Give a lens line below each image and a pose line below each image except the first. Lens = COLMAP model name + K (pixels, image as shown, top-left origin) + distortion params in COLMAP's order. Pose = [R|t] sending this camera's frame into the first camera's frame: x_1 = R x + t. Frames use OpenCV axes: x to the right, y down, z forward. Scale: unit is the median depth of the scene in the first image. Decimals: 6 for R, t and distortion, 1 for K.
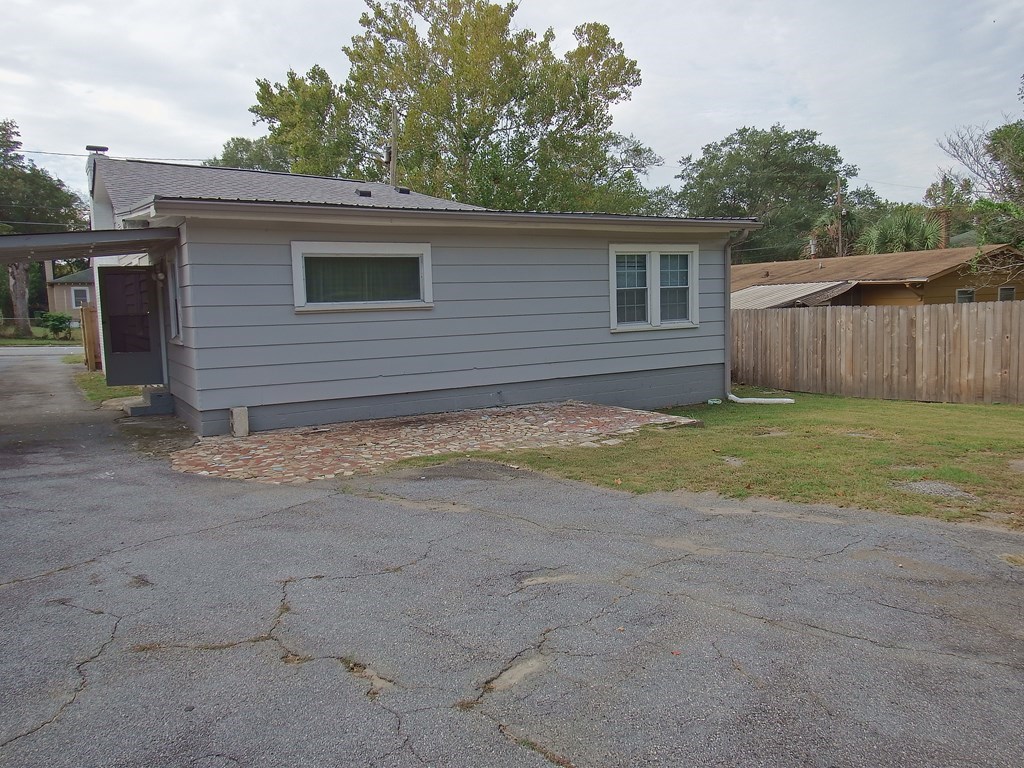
lens RADIAL K [[749.2, 0, 512.0], [0, 749.2, 384.0], [0, 0, 1]] dist [-0.010128, -0.012647]
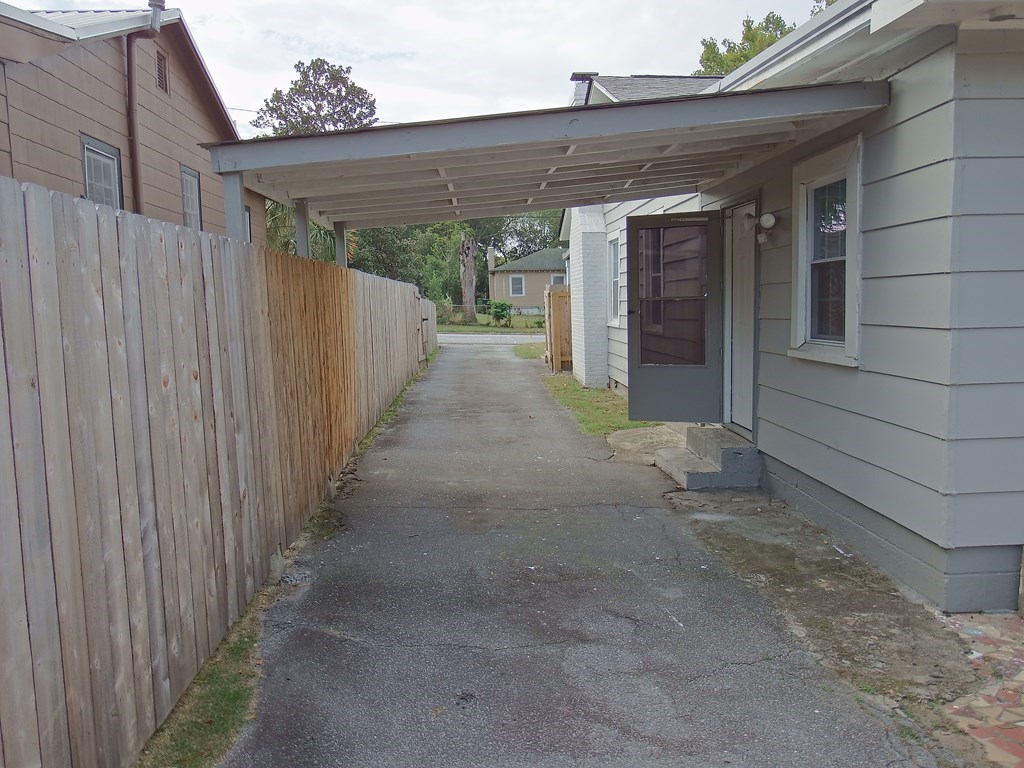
lens RADIAL K [[749.2, 0, 512.0], [0, 749.2, 384.0], [0, 0, 1]] dist [-0.010128, -0.012647]
pose [[0.871894, 0.055257, -0.486567, -0.141294], [-0.048170, 0.998472, 0.027075, -0.015555], [0.487320, -0.000169, 0.873224, 0.184215]]
